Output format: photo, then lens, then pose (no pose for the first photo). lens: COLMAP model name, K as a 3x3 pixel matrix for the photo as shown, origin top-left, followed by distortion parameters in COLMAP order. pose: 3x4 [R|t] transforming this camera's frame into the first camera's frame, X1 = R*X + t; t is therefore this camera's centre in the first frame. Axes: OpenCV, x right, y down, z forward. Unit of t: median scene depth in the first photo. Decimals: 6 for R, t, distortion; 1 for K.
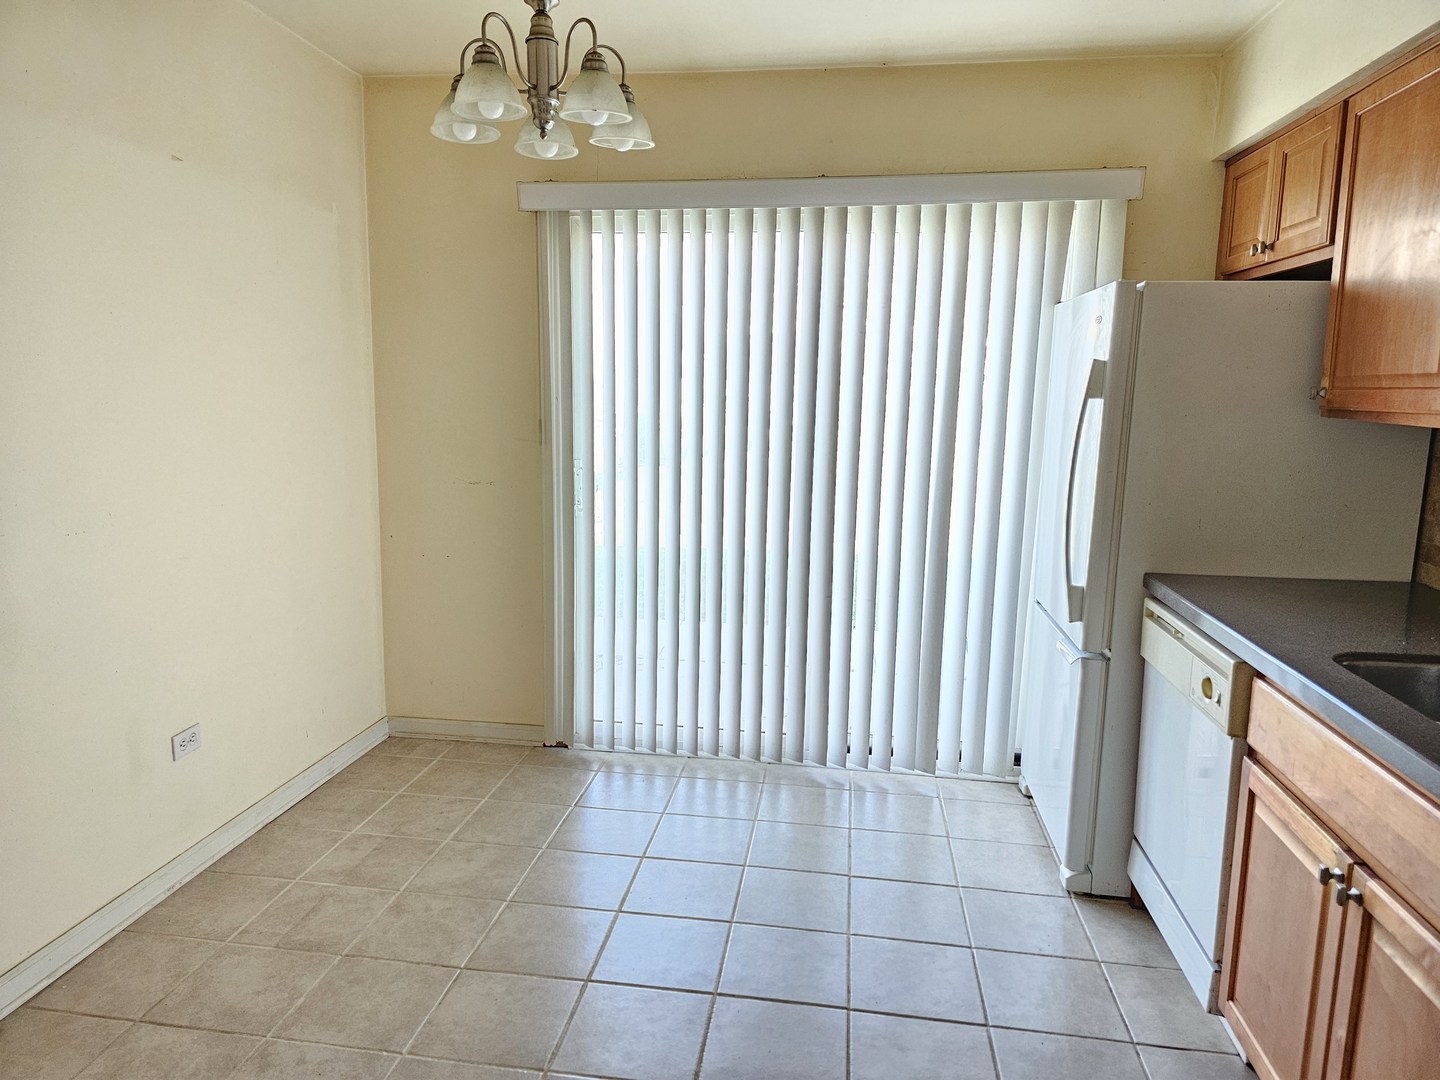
lens RADIAL K [[951.9, 0, 712.2], [0, 951.9, 532.1], [0, 0, 1]] dist [0.069307, -0.062543]
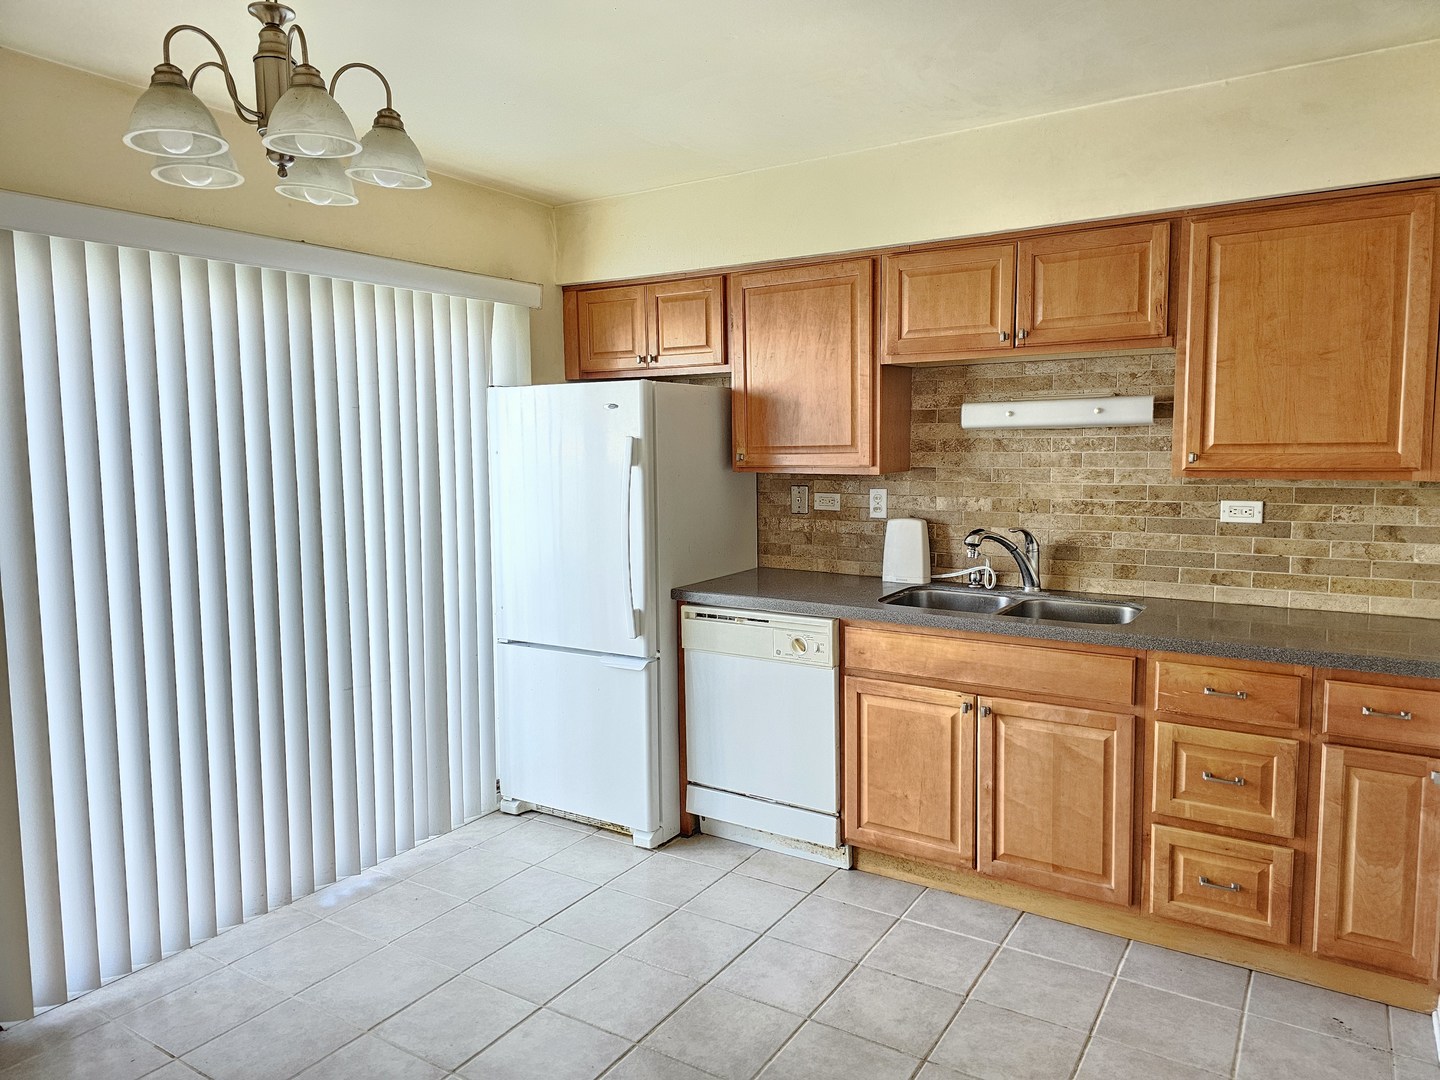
lens RADIAL K [[979.4, 0, 722.1], [0, 979.4, 528.7], [0, 0, 1]] dist [0.081685, -0.066591]
pose [[0.403007, -0.103945, 0.909275, -0.775783], [0.159045, 0.986366, 0.042266, -0.088662], [-0.901271, 0.127582, 0.414044, 0.330158]]
